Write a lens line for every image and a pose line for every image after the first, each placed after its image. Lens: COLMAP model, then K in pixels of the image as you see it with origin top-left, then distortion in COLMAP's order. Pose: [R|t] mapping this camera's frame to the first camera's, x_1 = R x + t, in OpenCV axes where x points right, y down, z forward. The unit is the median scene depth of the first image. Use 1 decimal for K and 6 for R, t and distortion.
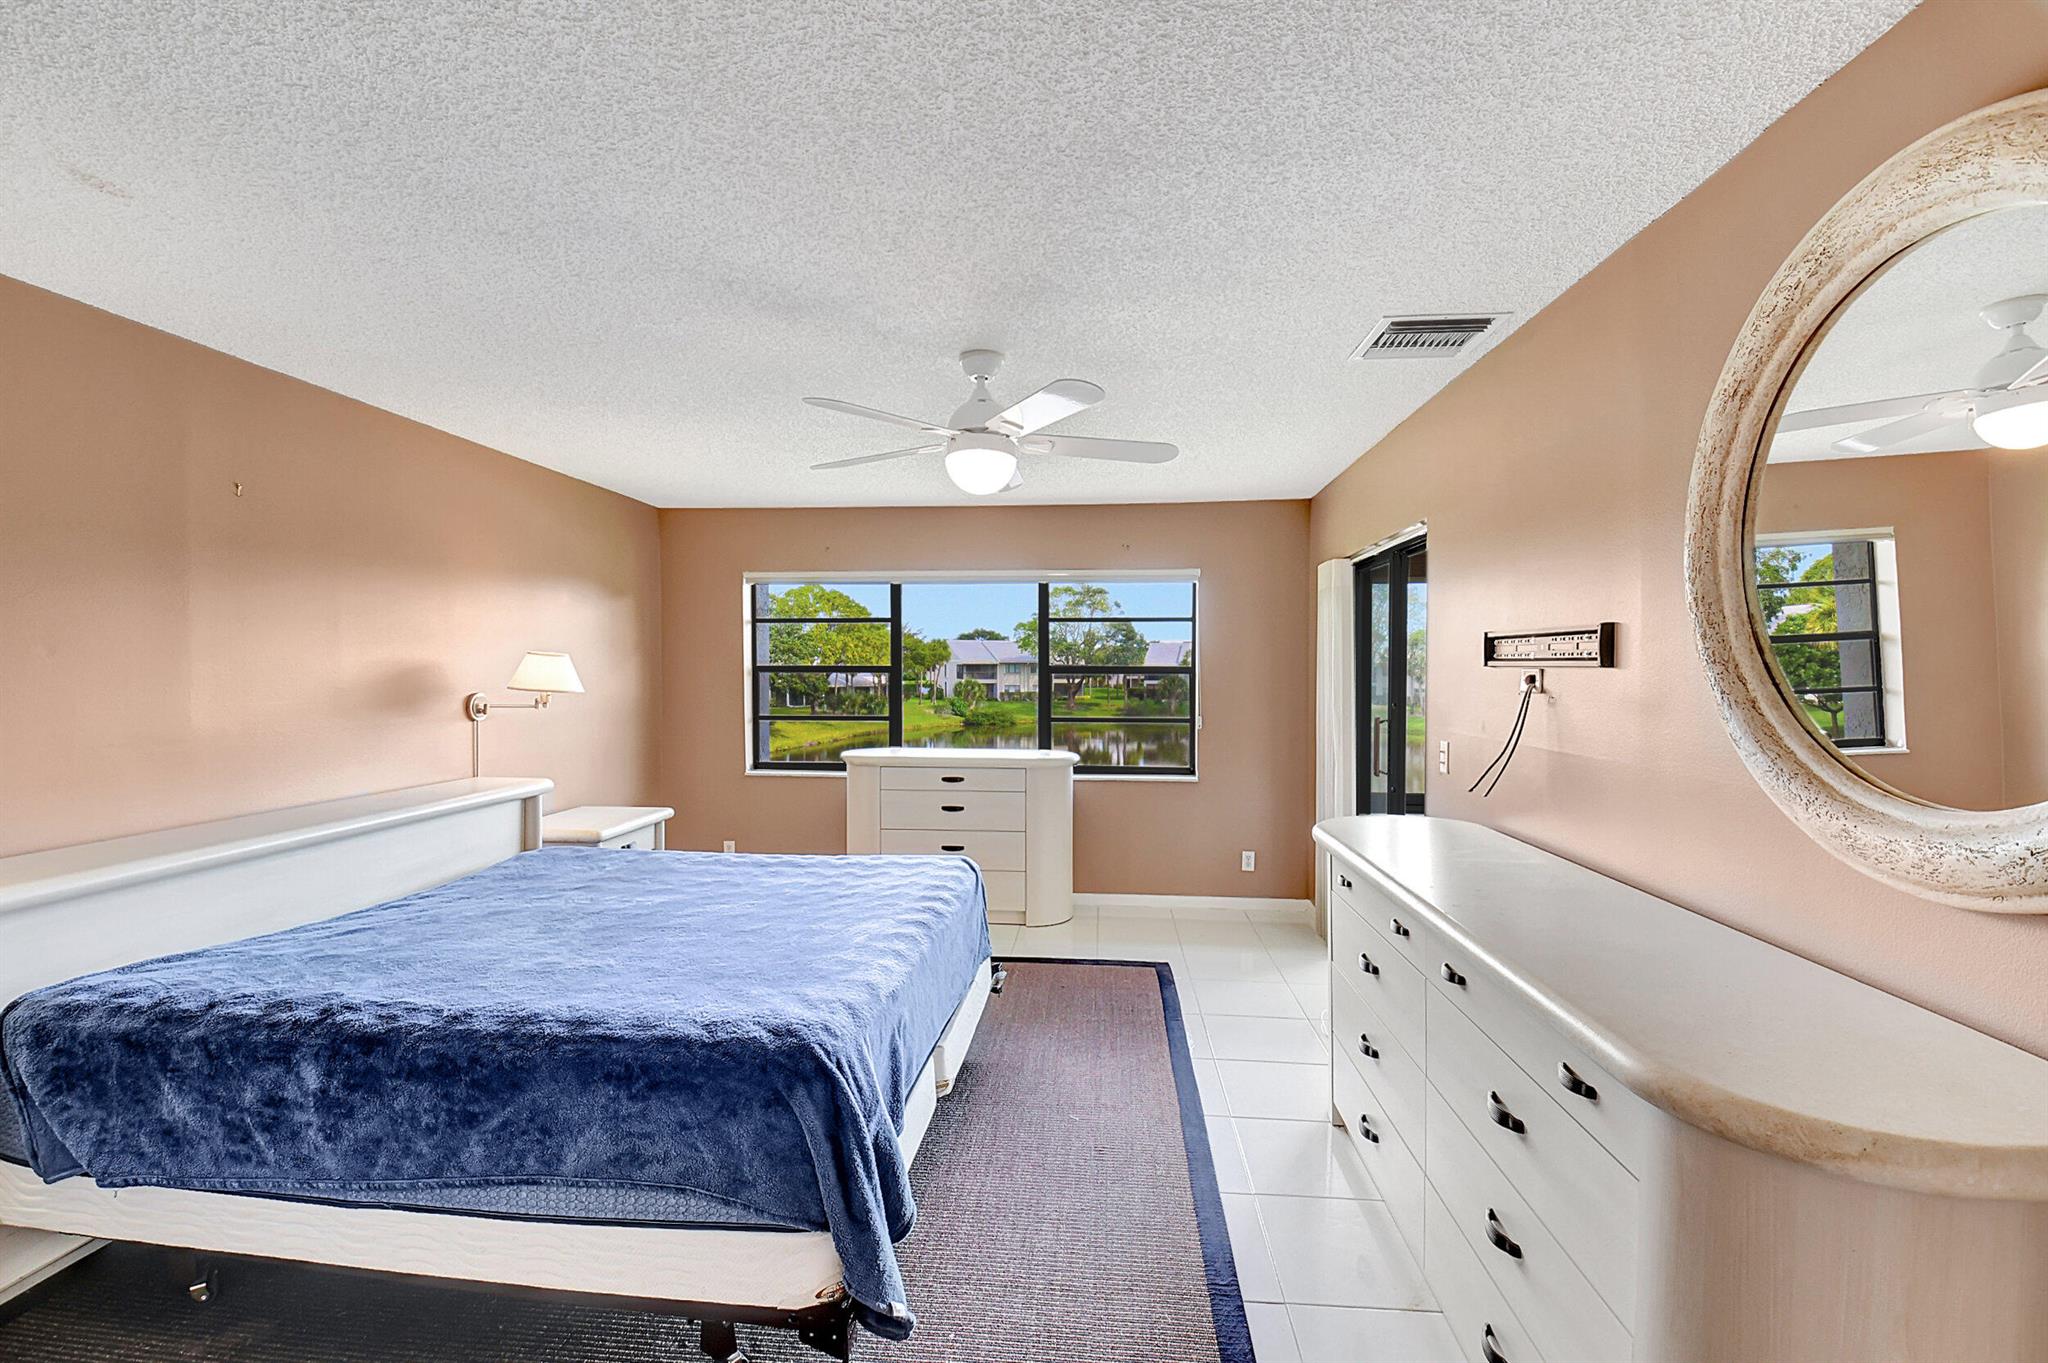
lens RADIAL K [[892.3, 0, 998.5], [0, 892.3, 661.7], [0, 0, 1]] dist [0.000576, 0.000011]
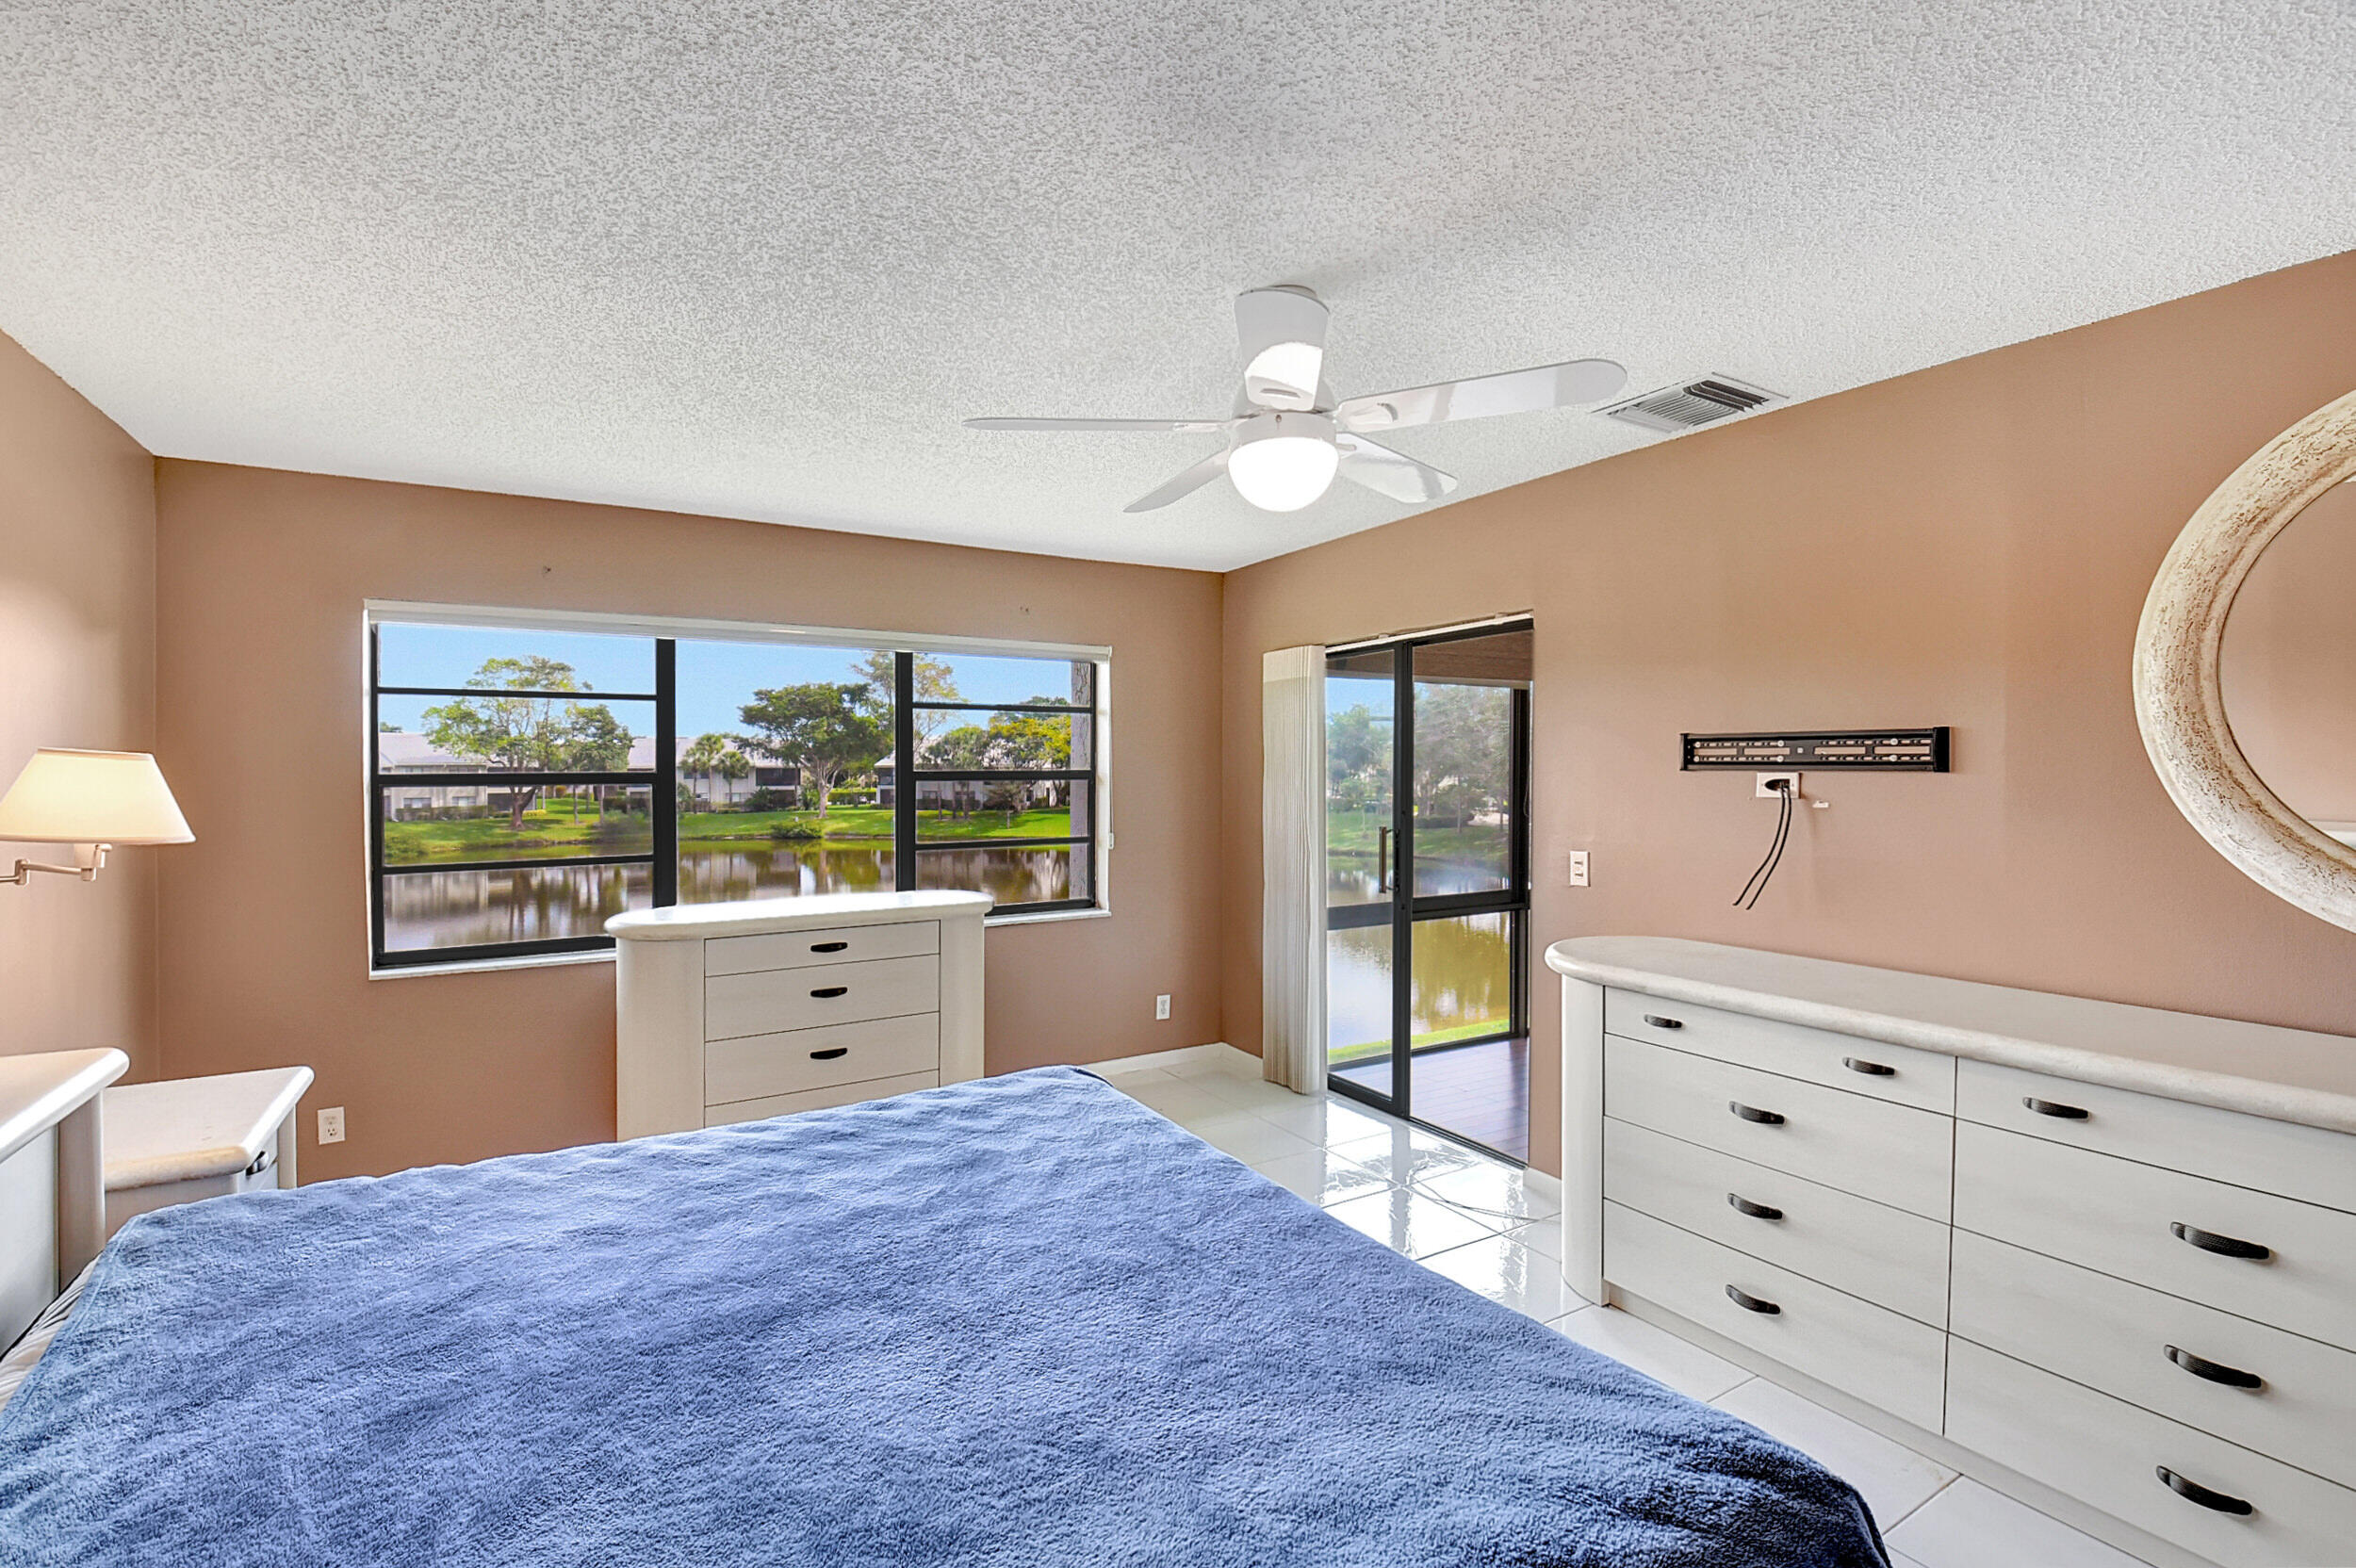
lens RADIAL K [[1046.0, 0, 1156.8], [0, 1046.0, 781.7], [0, 0, 1]] dist [-0.001165, -0.000512]
pose [[0.797005, -0.014104, 0.603808, -0.281743], [0.002756, 0.999802, 0.019717, -0.003018], [-0.603966, -0.014050, 0.796886, 0.221130]]
